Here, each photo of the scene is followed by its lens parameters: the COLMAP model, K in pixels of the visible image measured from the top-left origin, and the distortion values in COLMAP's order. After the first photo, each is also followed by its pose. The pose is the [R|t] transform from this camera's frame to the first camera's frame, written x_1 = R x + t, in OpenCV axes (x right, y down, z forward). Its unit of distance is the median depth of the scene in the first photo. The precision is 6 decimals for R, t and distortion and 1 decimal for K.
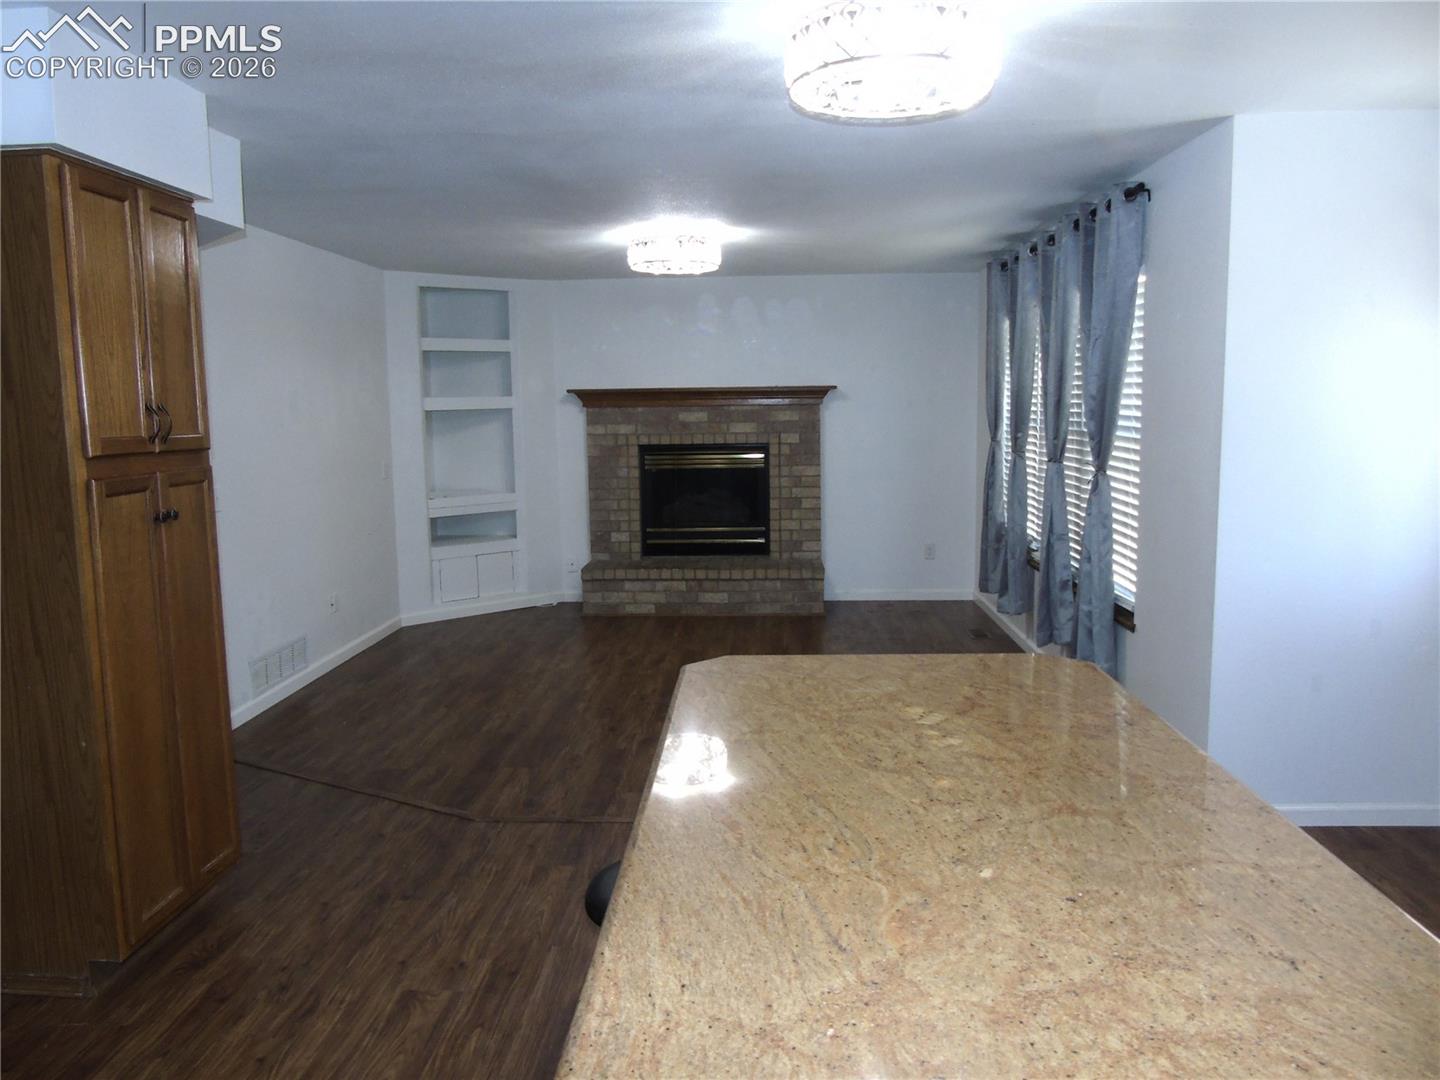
lens RADIAL K [[1061.3, 0, 720.0], [0, 1061.3, 540.0], [0, 0, 1]] dist [-0.061105, 0.044801]
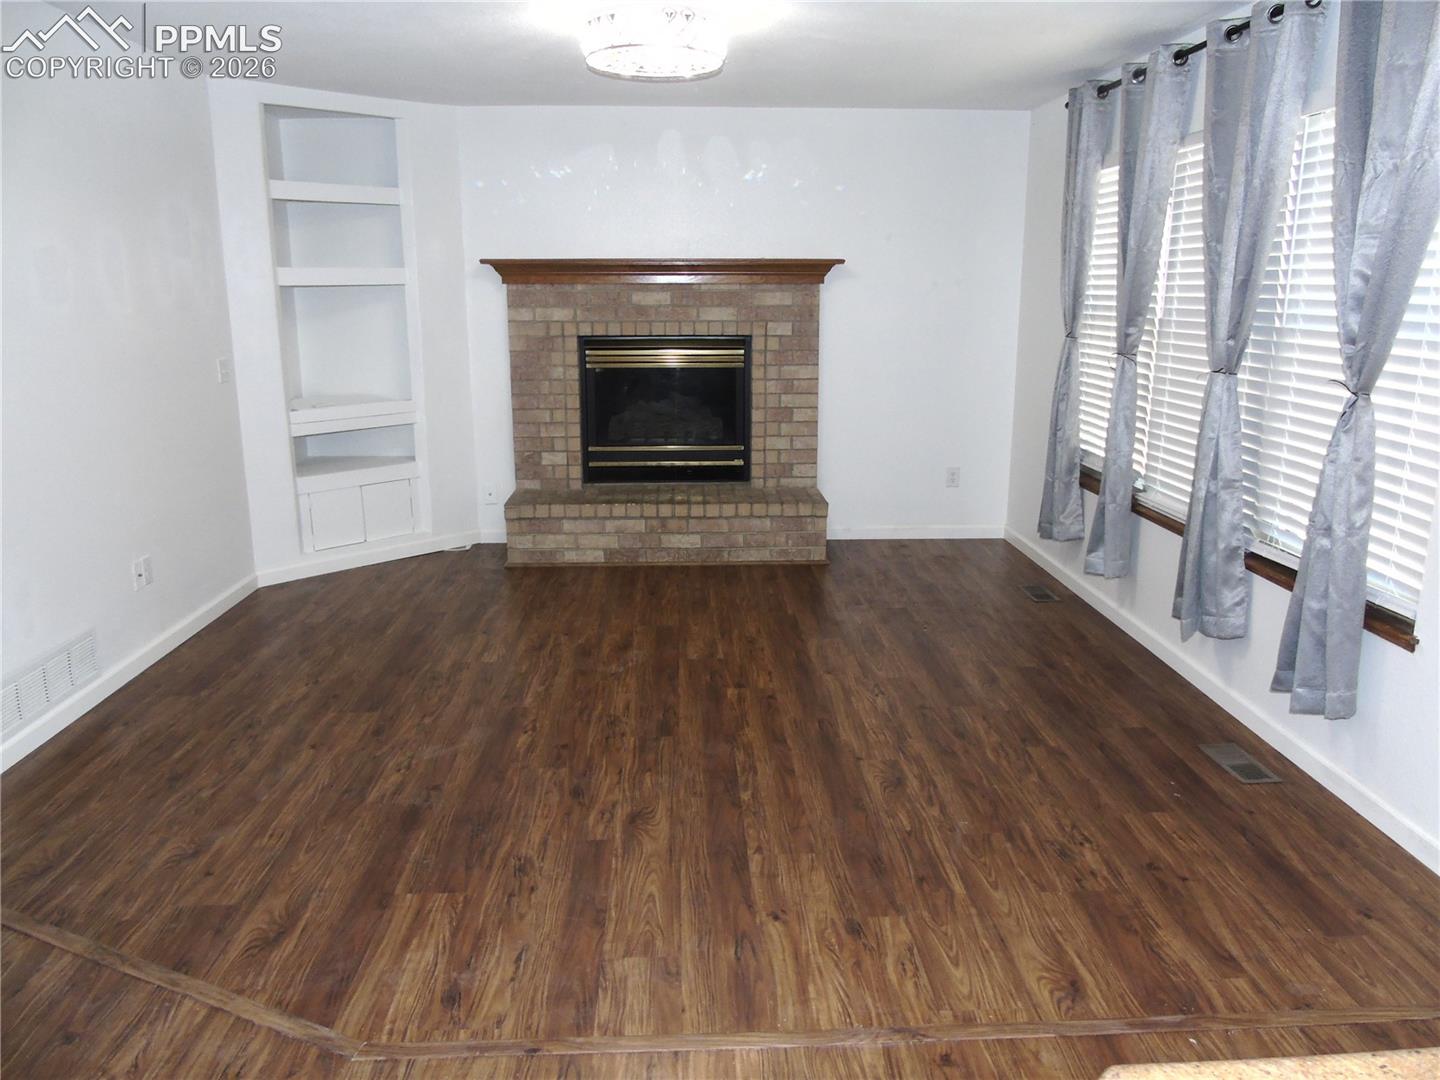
lens RADIAL K [[1061.3, 0, 720.0], [0, 1061.3, 540.0], [0, 0, 1]] dist [-0.061105, 0.044801]
pose [[0.995966, -0.007102, 0.089450, -0.046593], [-0.002333, 0.994476, 0.104941, -0.025963], [-0.089701, -0.104726, 0.990447, 0.246446]]
